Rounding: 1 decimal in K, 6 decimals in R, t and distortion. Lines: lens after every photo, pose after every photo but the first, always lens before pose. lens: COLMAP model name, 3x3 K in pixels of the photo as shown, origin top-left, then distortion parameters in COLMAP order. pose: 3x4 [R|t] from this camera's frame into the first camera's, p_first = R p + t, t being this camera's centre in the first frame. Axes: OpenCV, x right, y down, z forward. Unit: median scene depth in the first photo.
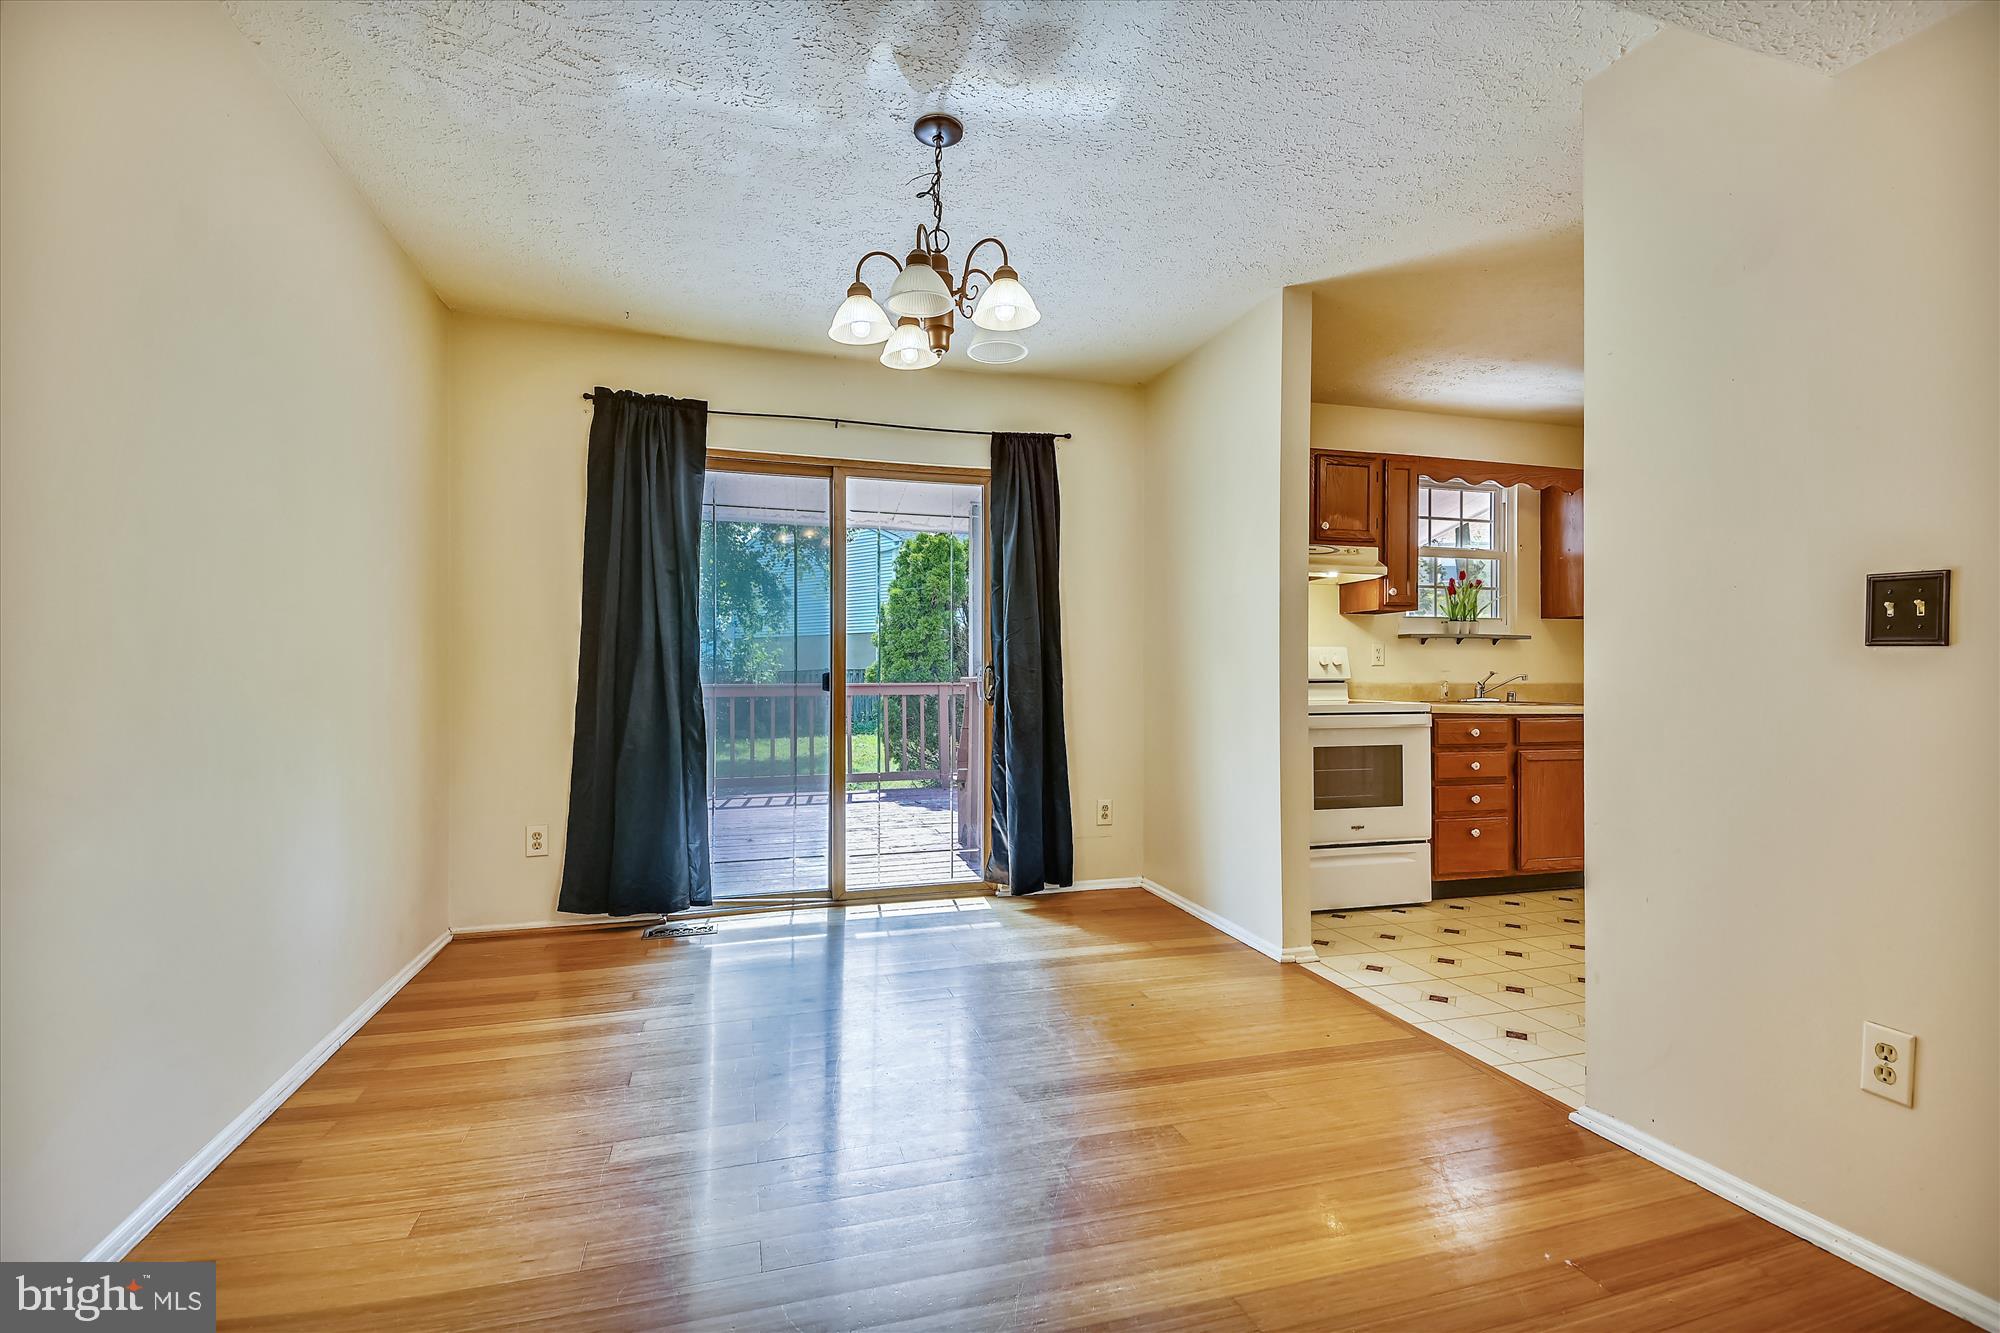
lens RADIAL K [[871.4, 0, 973.8], [0, 871.4, 671.5], [0, 0, 1]] dist [0.001975, 0.000076]
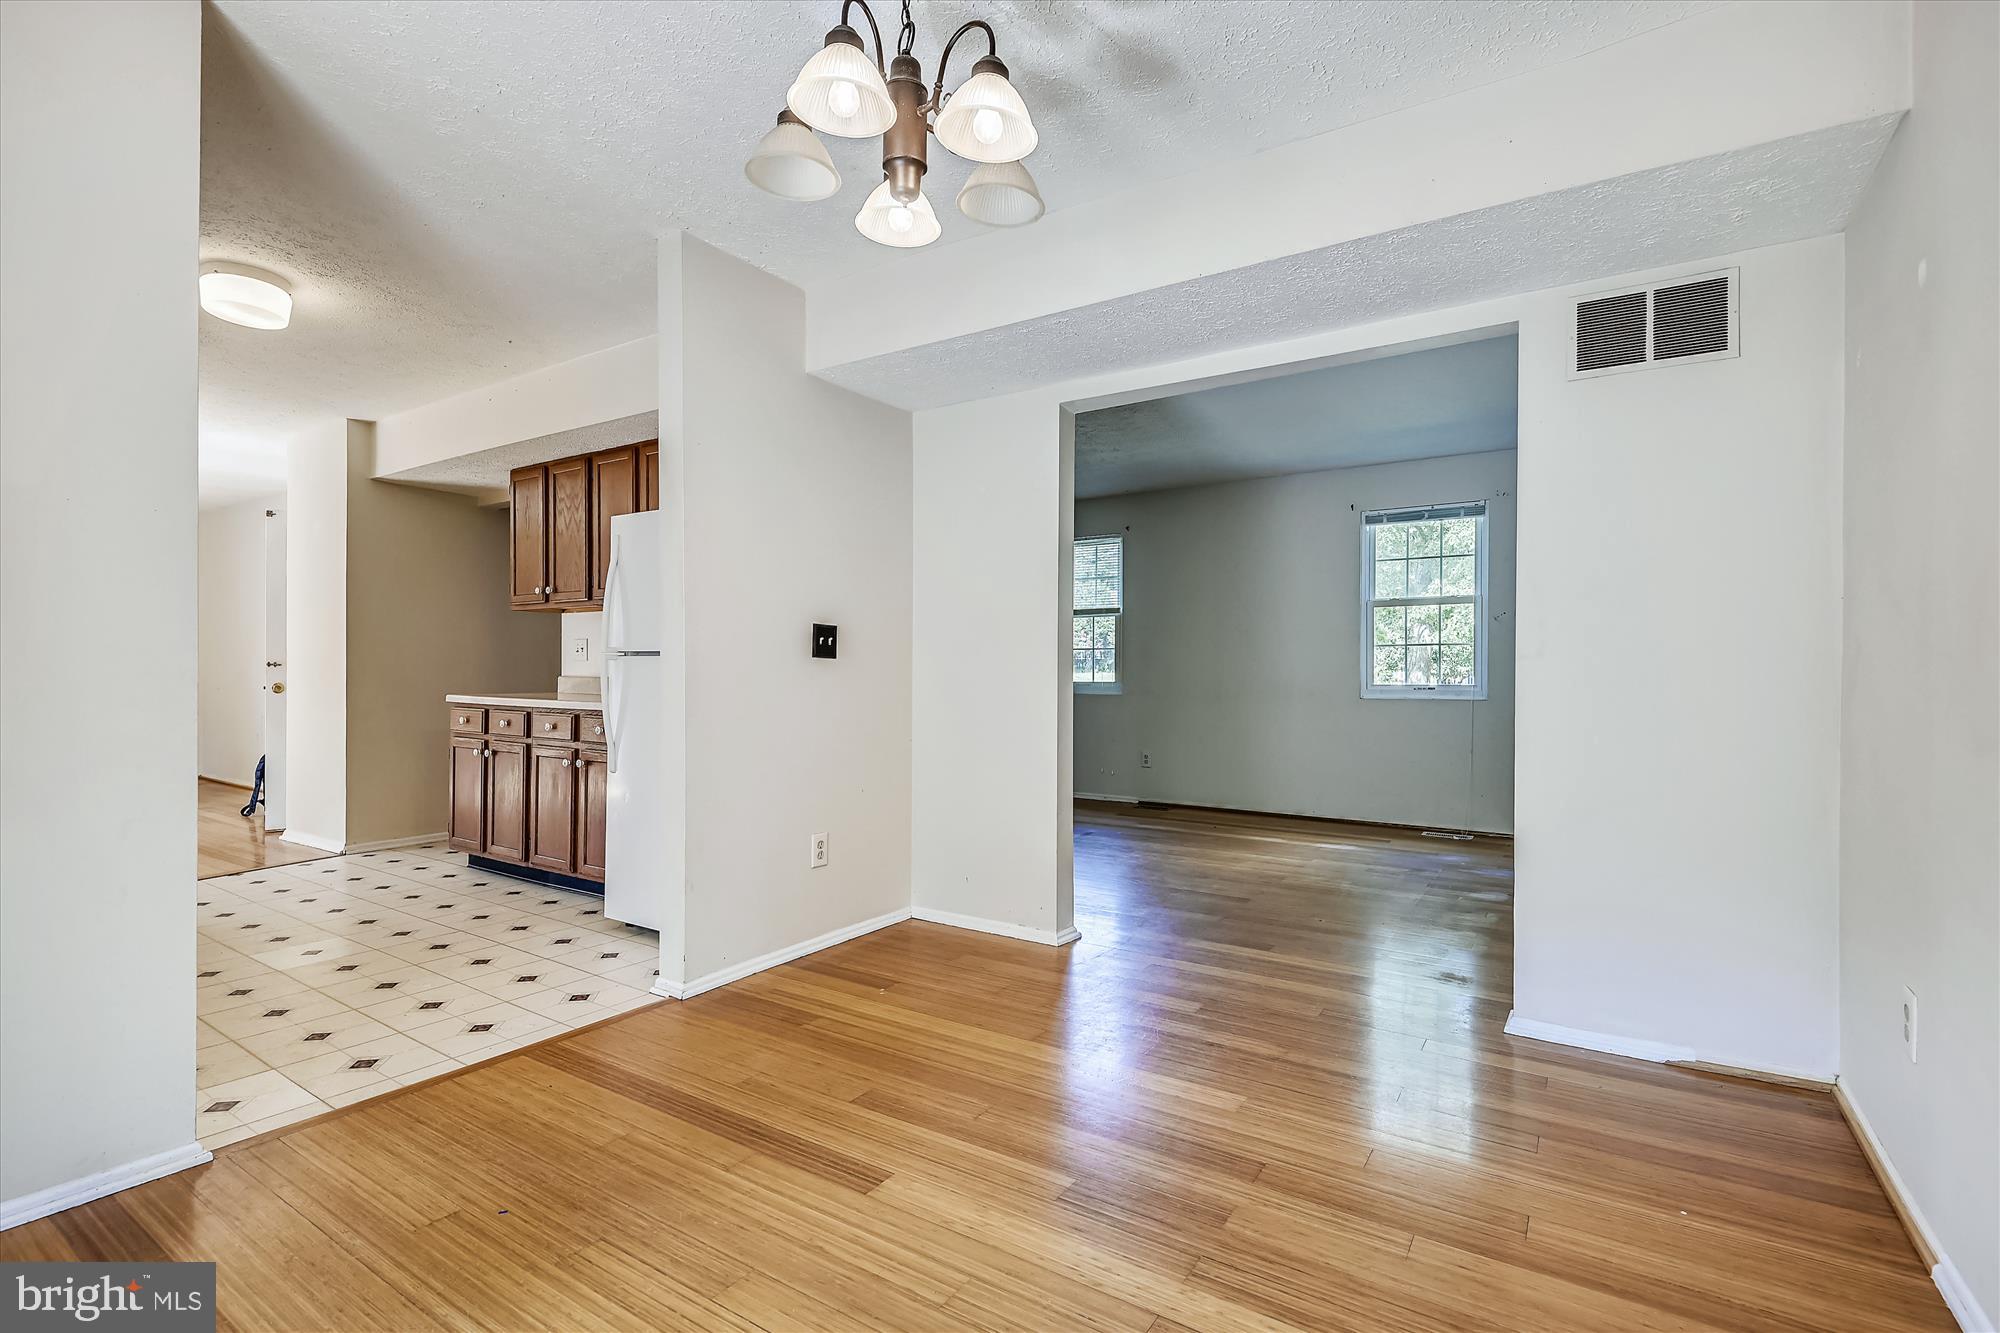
lens RADIAL K [[933.9, 0, 1007.1], [0, 933.9, 674.5], [0, 0, 1]] dist [0.000807, -0.000705]
pose [[-0.658175, -0.008081, 0.752822, -0.339840], [-0.011624, 0.999932, 0.000571, 0.002188], [-0.752776, -0.008375, -0.658224, 0.738259]]
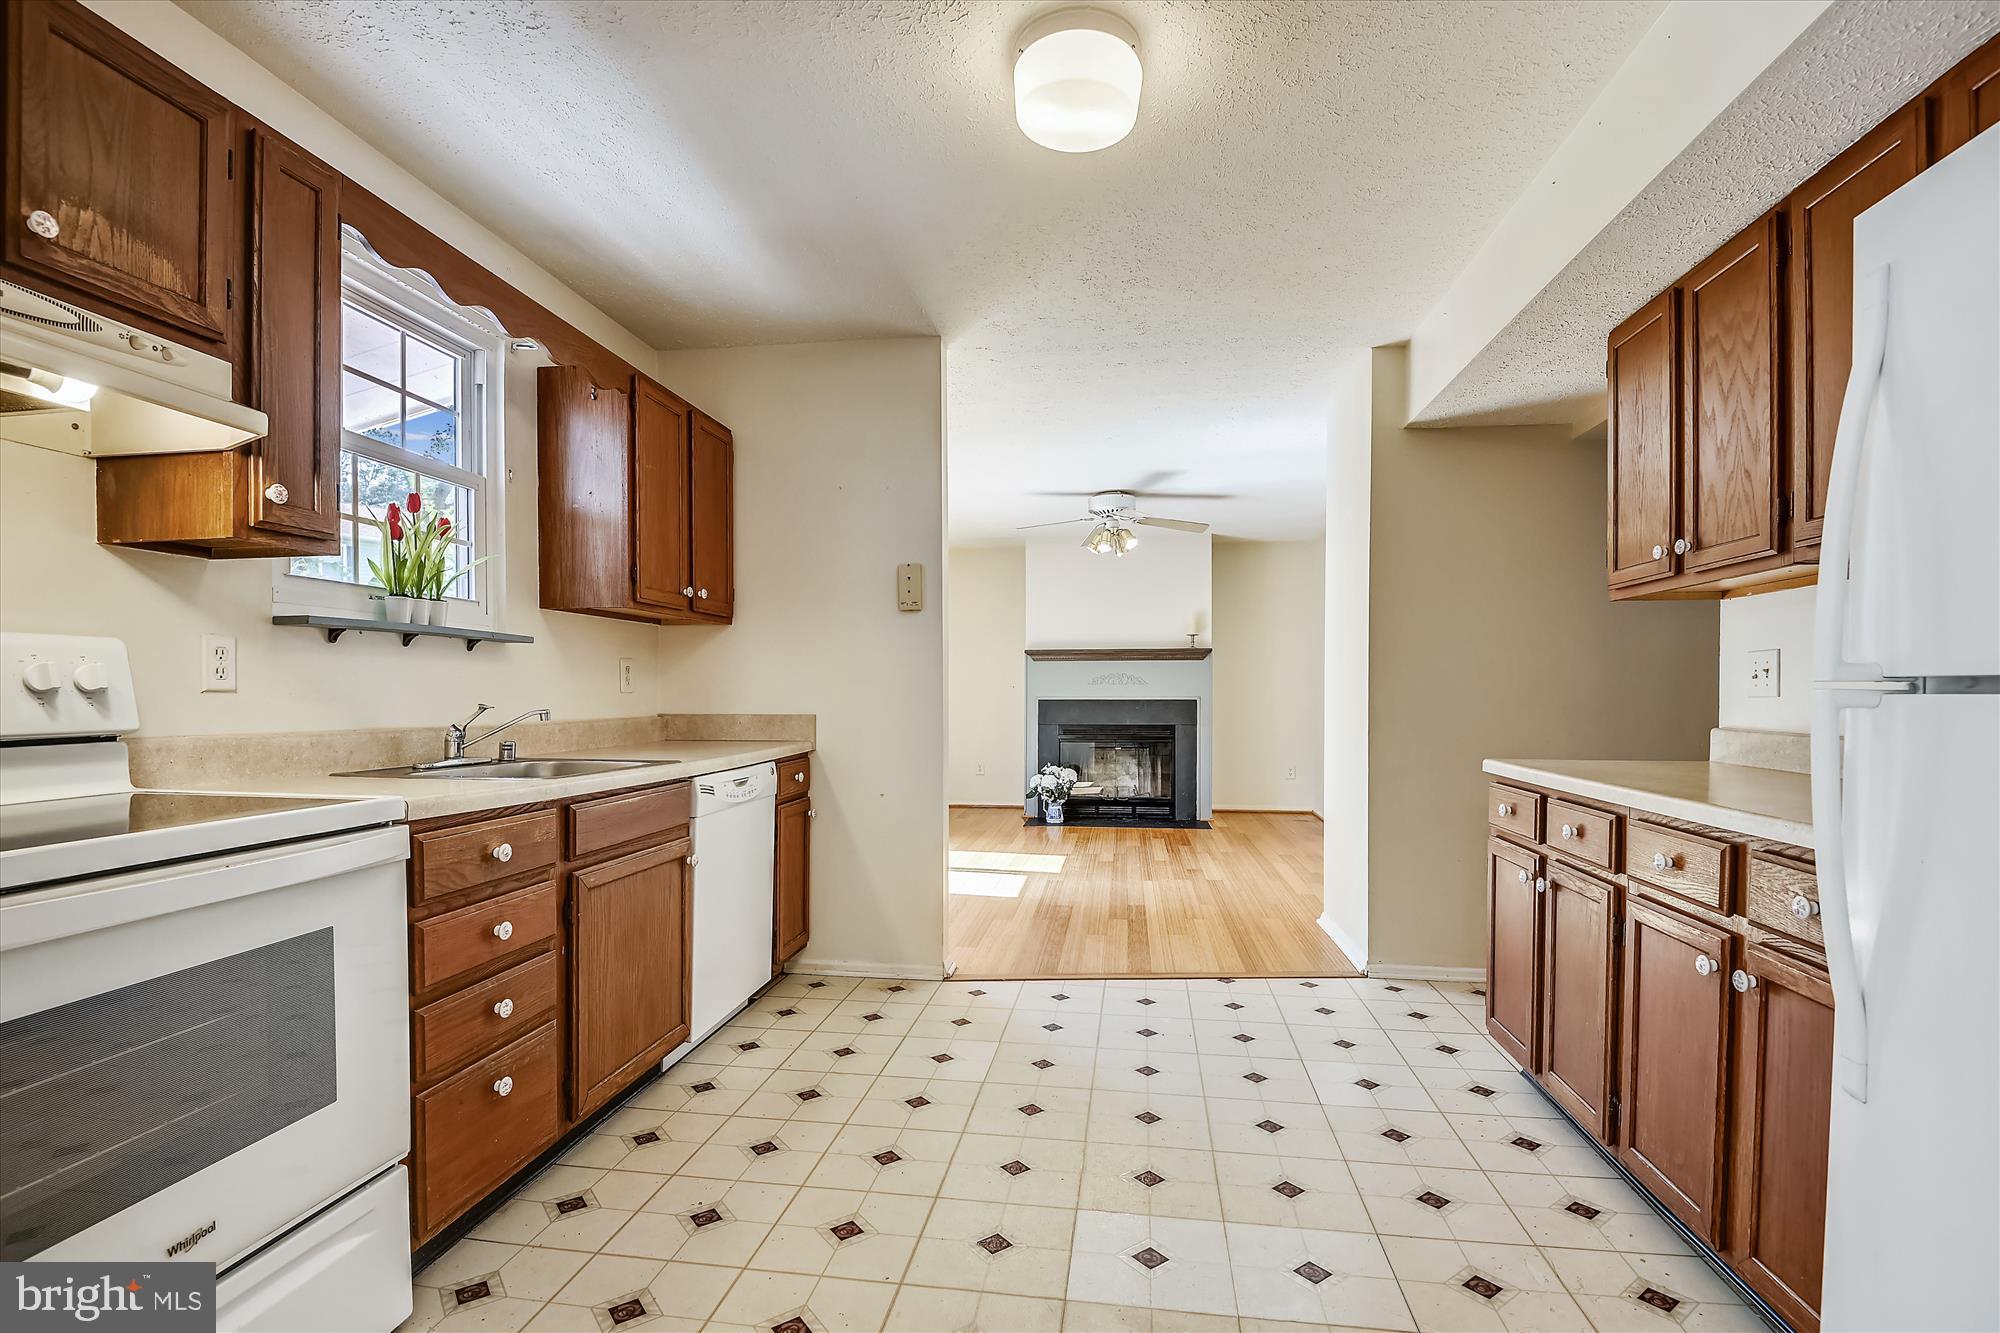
lens RADIAL K [[949.8, 0, 1000.4], [0, 949.8, 707.3], [0, 0, 1]] dist [0.001623, -0.013311]
pose [[0.391926, -0.015216, 0.919871, 0.229718], [-0.005554, 0.999806, 0.018905, -0.010139], [-0.919980, -0.012518, 0.391765, 0.557099]]
